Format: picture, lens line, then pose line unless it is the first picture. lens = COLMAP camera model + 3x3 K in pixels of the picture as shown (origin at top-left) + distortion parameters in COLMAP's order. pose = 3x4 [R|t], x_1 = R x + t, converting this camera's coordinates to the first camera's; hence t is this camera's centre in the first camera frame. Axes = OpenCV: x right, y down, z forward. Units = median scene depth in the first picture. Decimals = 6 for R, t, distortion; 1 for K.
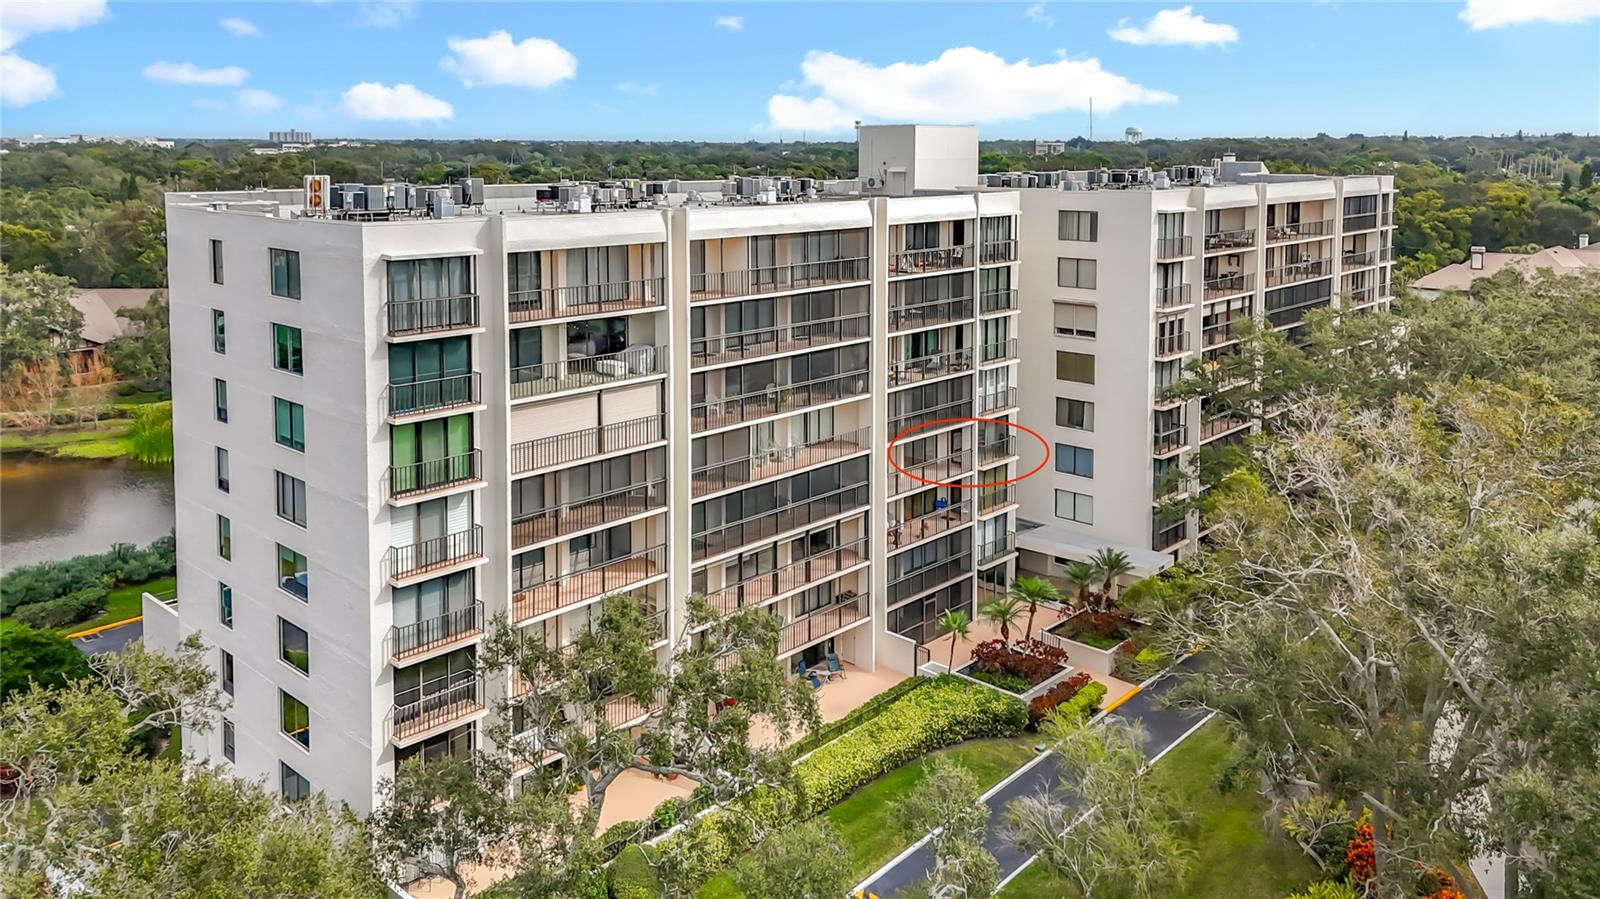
lens RADIAL K [[1179.5, 0, 782.4], [0, 1179.5, 286.5], [0, 0, 1]] dist [0.042229, -0.035927]
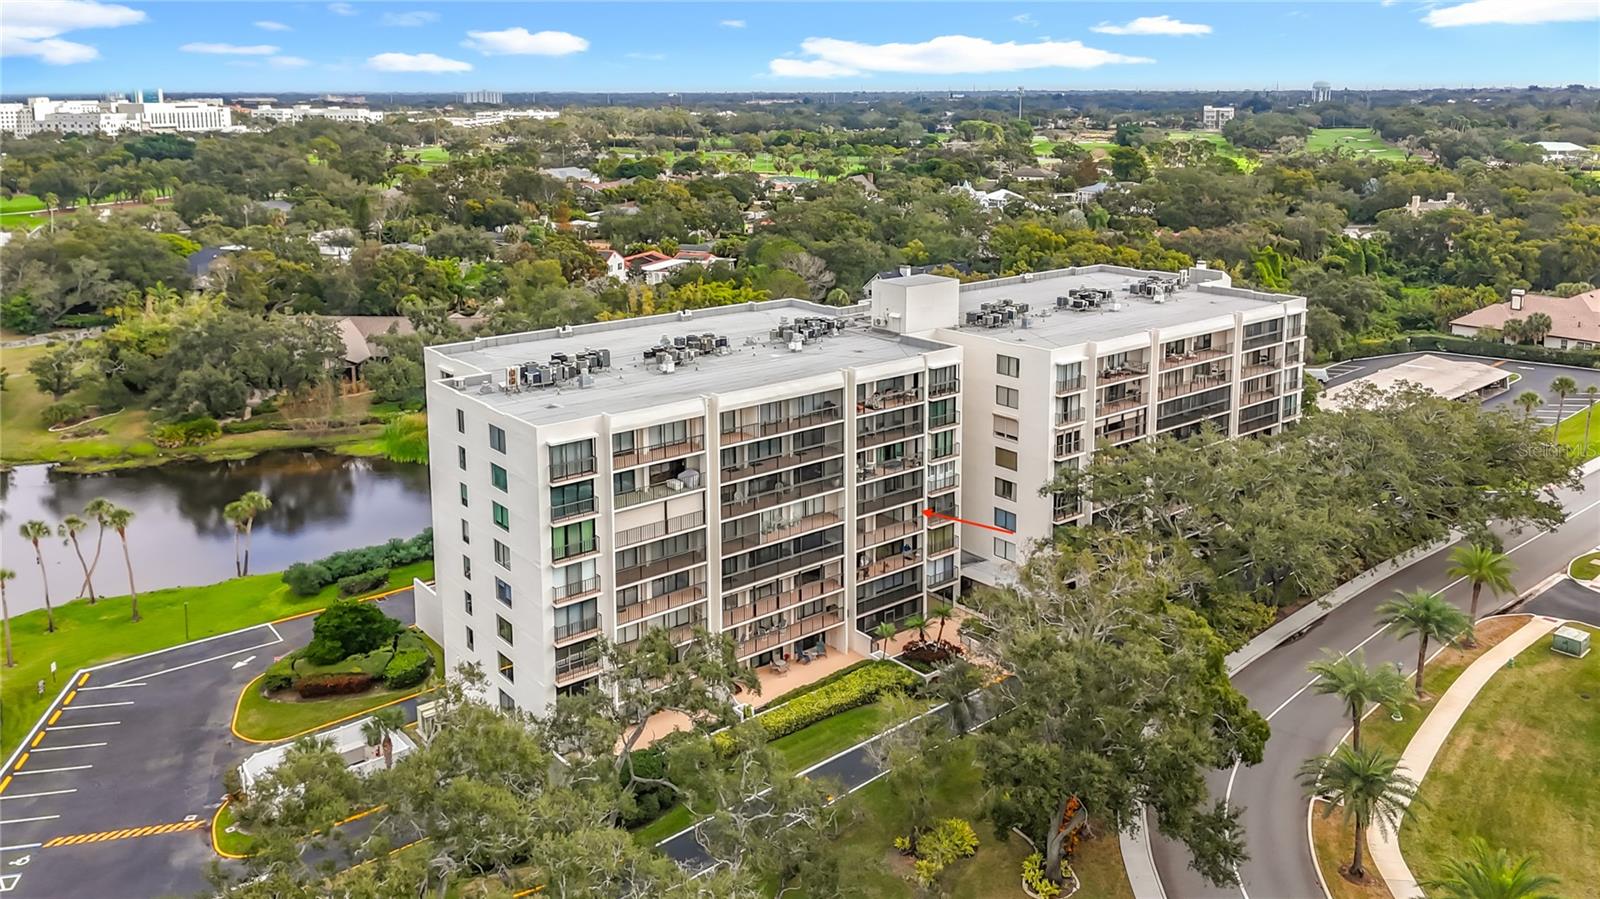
lens RADIAL K [[1179.5, 0, 805.7], [0, 1179.5, 354.9], [0, 0, 1]] dist [0.042229, -0.035927]
pose [[0.991524, 0.027475, -0.126989, 0.224085], [-0.013714, 0.994057, 0.107997, -0.264958], [0.129201, -0.105340, 0.986007, -0.578694]]
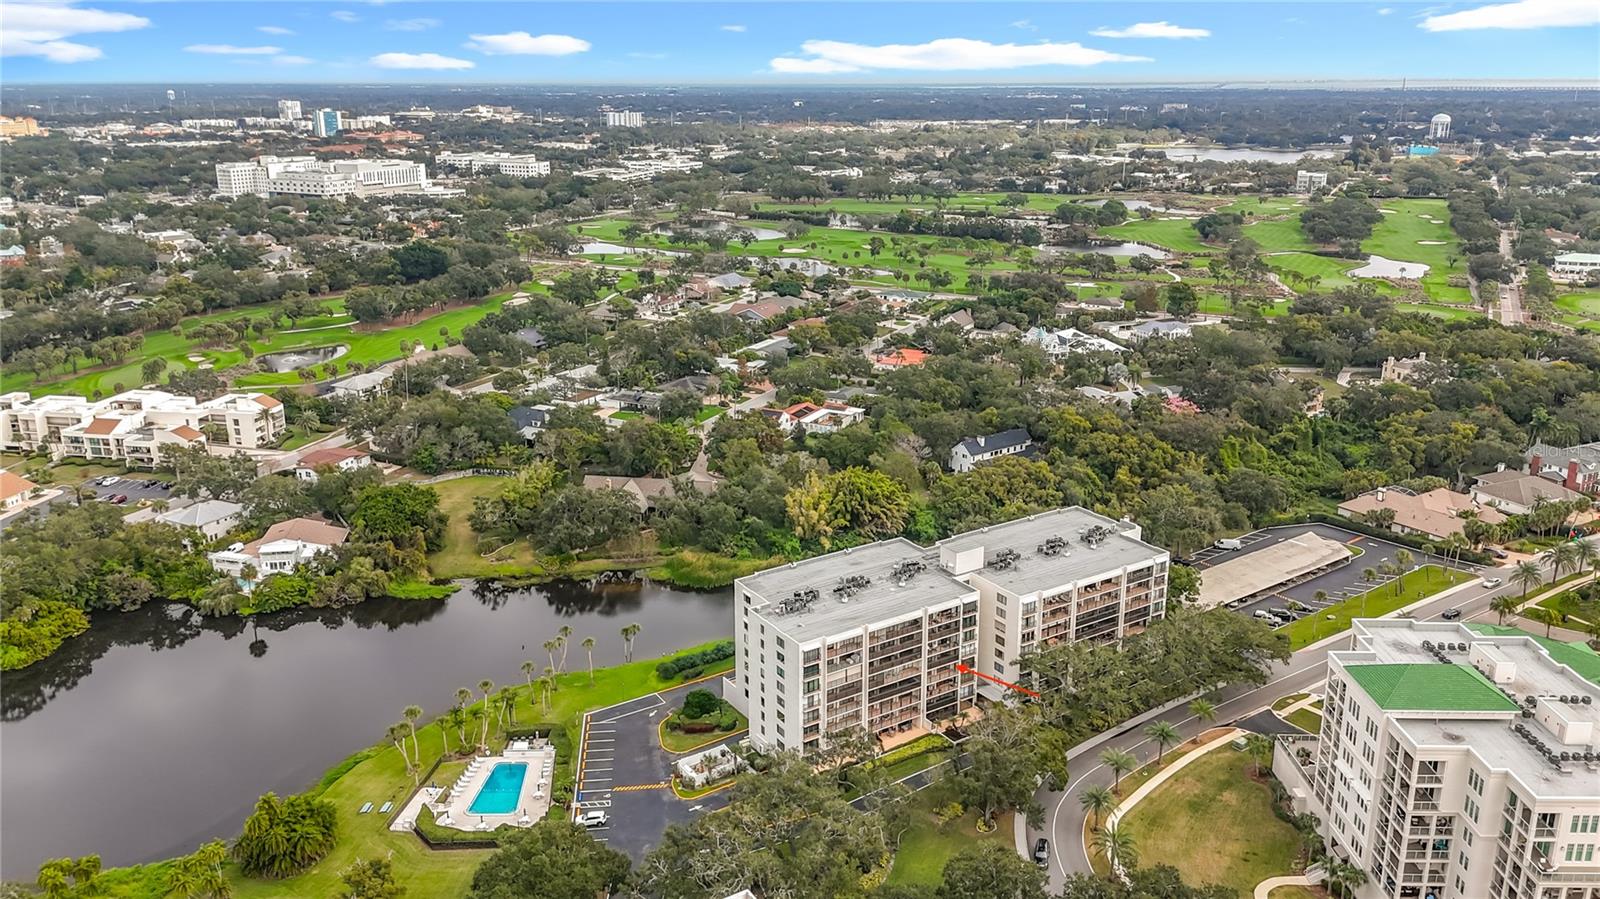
lens RADIAL K [[1179.5, 0, 787.9], [0, 1179.5, 432.5], [0, 0, 1]] dist [0.042229, -0.035927]
pose [[0.970498, 0.068039, -0.231312, 0.477232], [-0.022474, 0.980709, 0.194178, -1.315122], [0.240061, -0.183251, 0.953305, -2.495026]]
